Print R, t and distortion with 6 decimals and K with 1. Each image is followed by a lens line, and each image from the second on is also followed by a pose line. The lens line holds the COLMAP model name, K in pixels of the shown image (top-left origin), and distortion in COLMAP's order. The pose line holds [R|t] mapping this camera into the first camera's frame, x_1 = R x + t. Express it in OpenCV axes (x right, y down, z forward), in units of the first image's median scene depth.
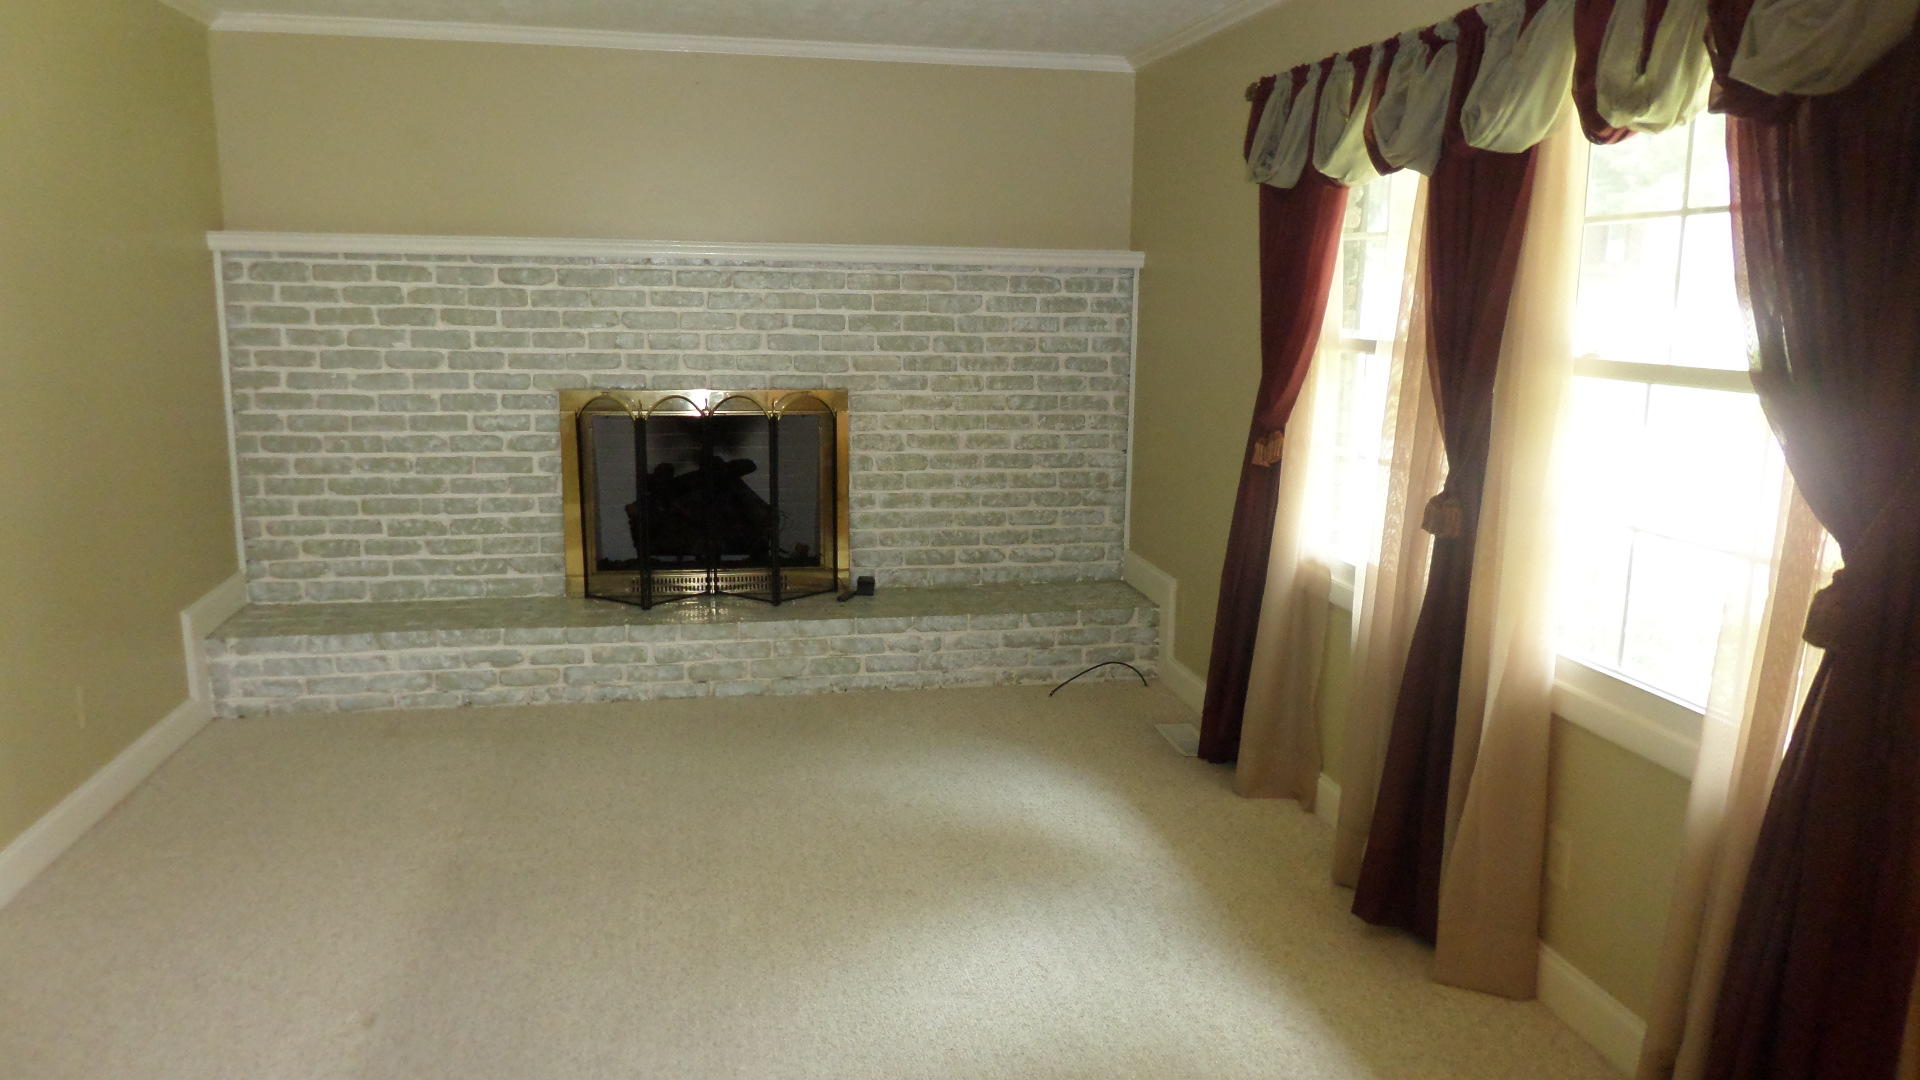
lens RADIAL K [[1397.2, 0, 960.0], [0, 1397.2, 540.0], [0, 0, 1]] dist [0.010015, 0.007858]
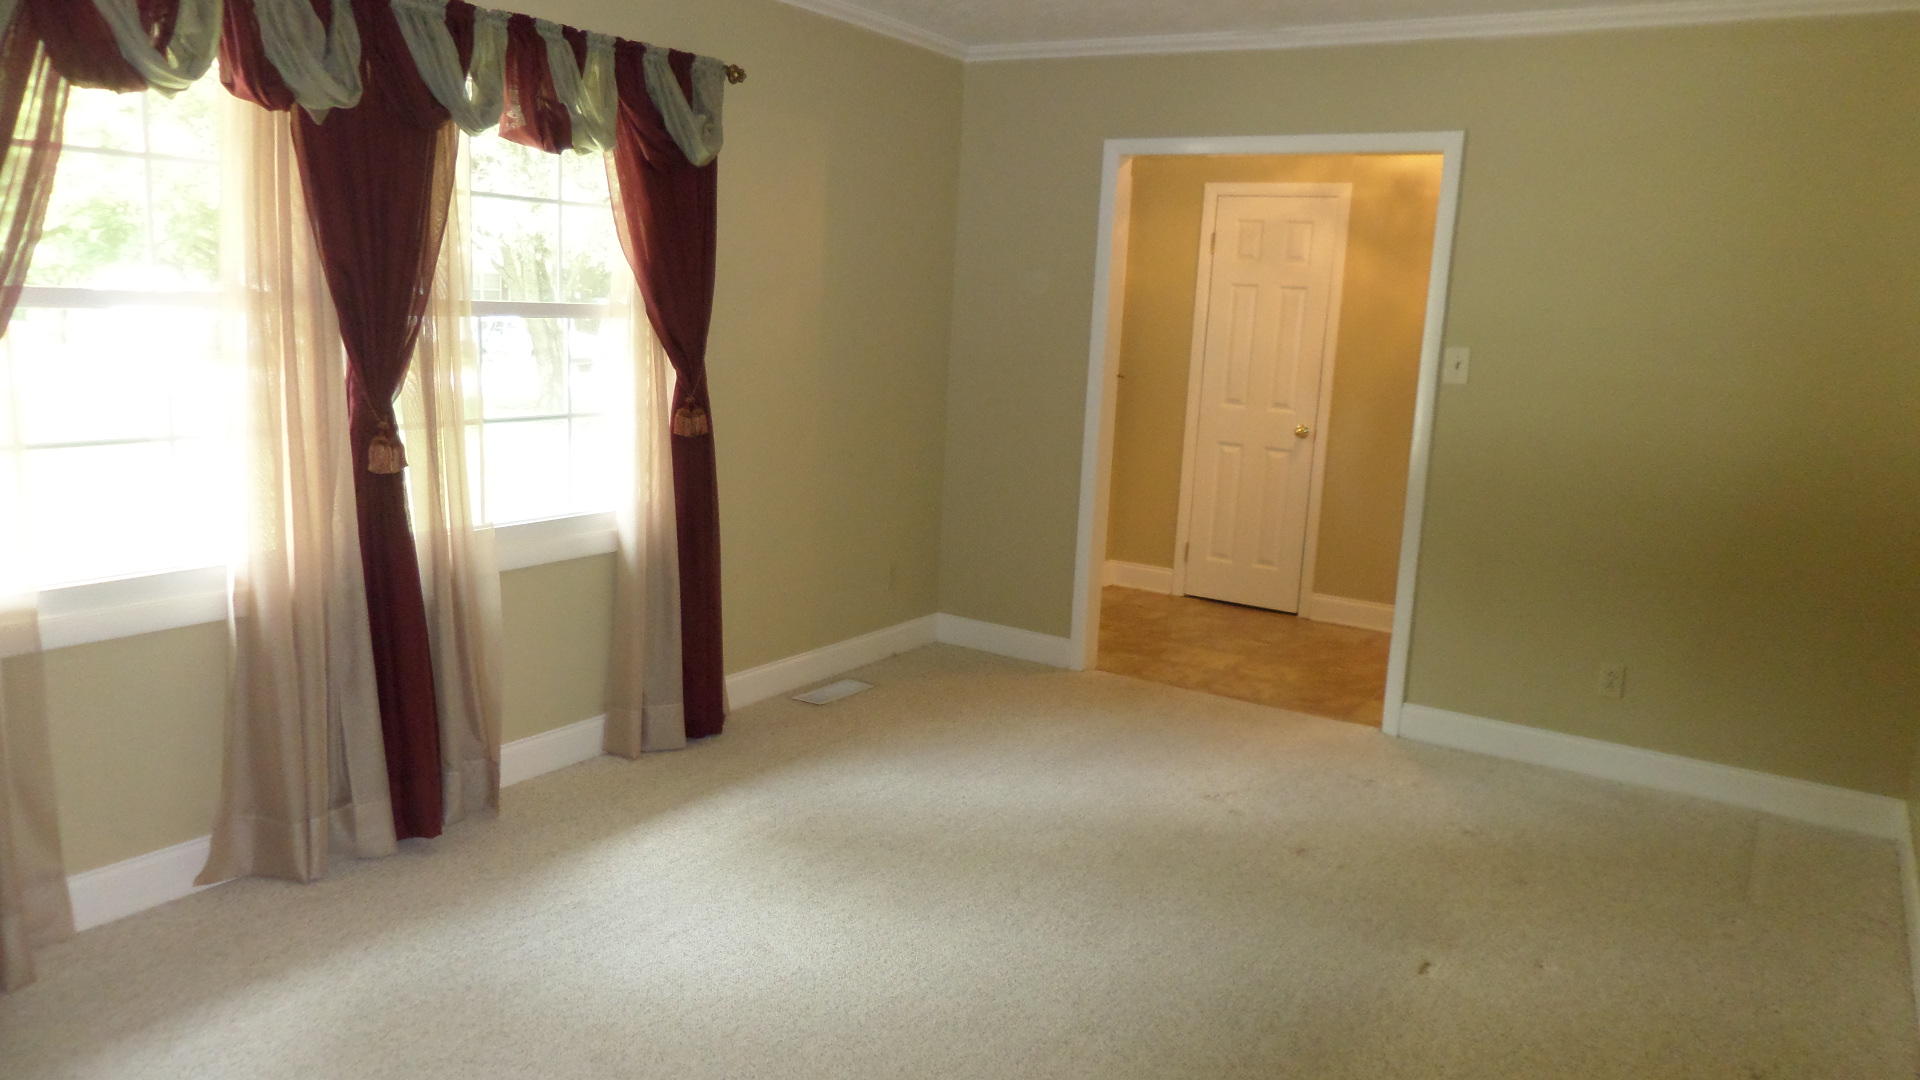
lens RADIAL K [[1397.2, 0, 960.0], [0, 1397.2, 540.0], [0, 0, 1]] dist [0.010015, 0.007858]
pose [[-0.734806, -0.165282, 0.657831, -0.420919], [0.061905, 0.949466, 0.307705, -0.155712], [-0.675446, 0.266827, -0.687441, 0.876203]]
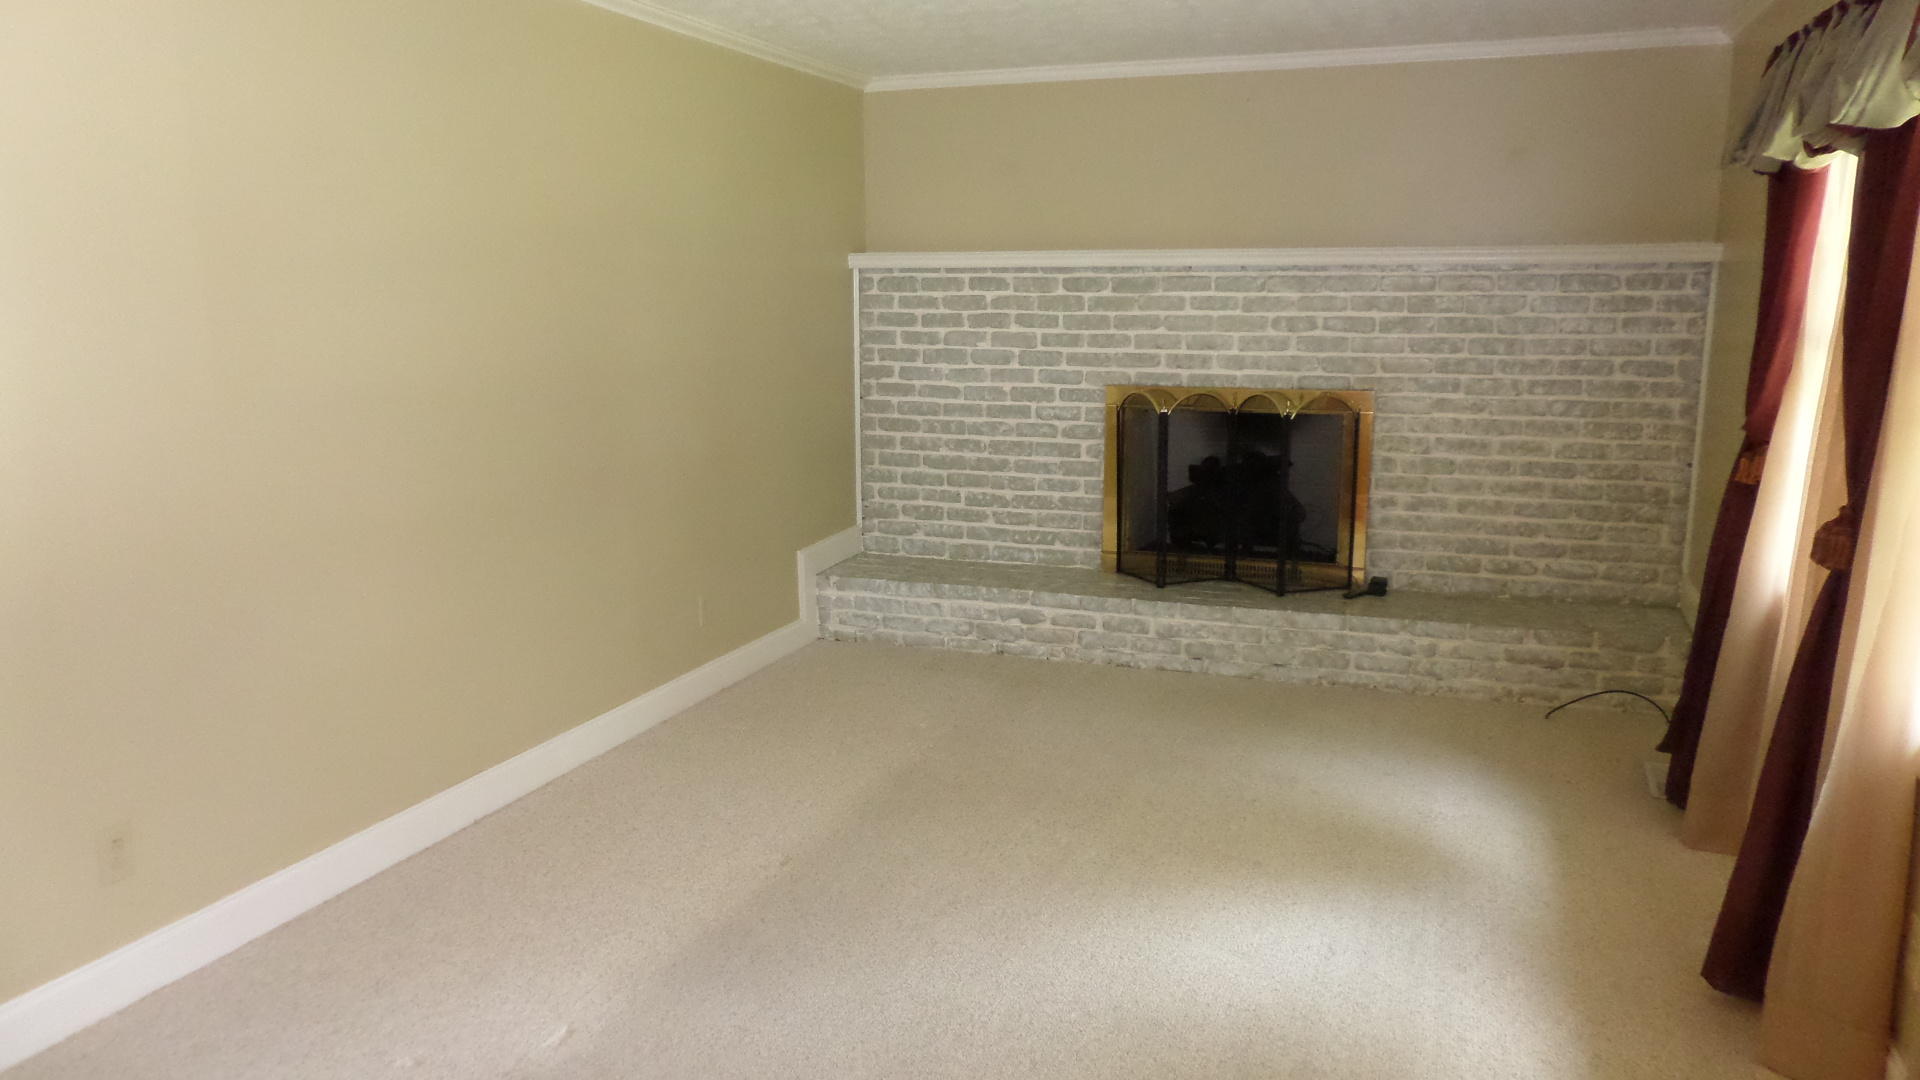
lens RADIAL K [[1397.2, 0, 960.0], [0, 1397.2, 540.0], [0, 0, 1]] dist [0.010015, 0.007858]
pose [[0.856874, 0.076753, -0.509780, 0.194300], [-0.077407, 0.996800, 0.019968, 0.002951], [0.509681, 0.022350, 0.860073, -0.019967]]
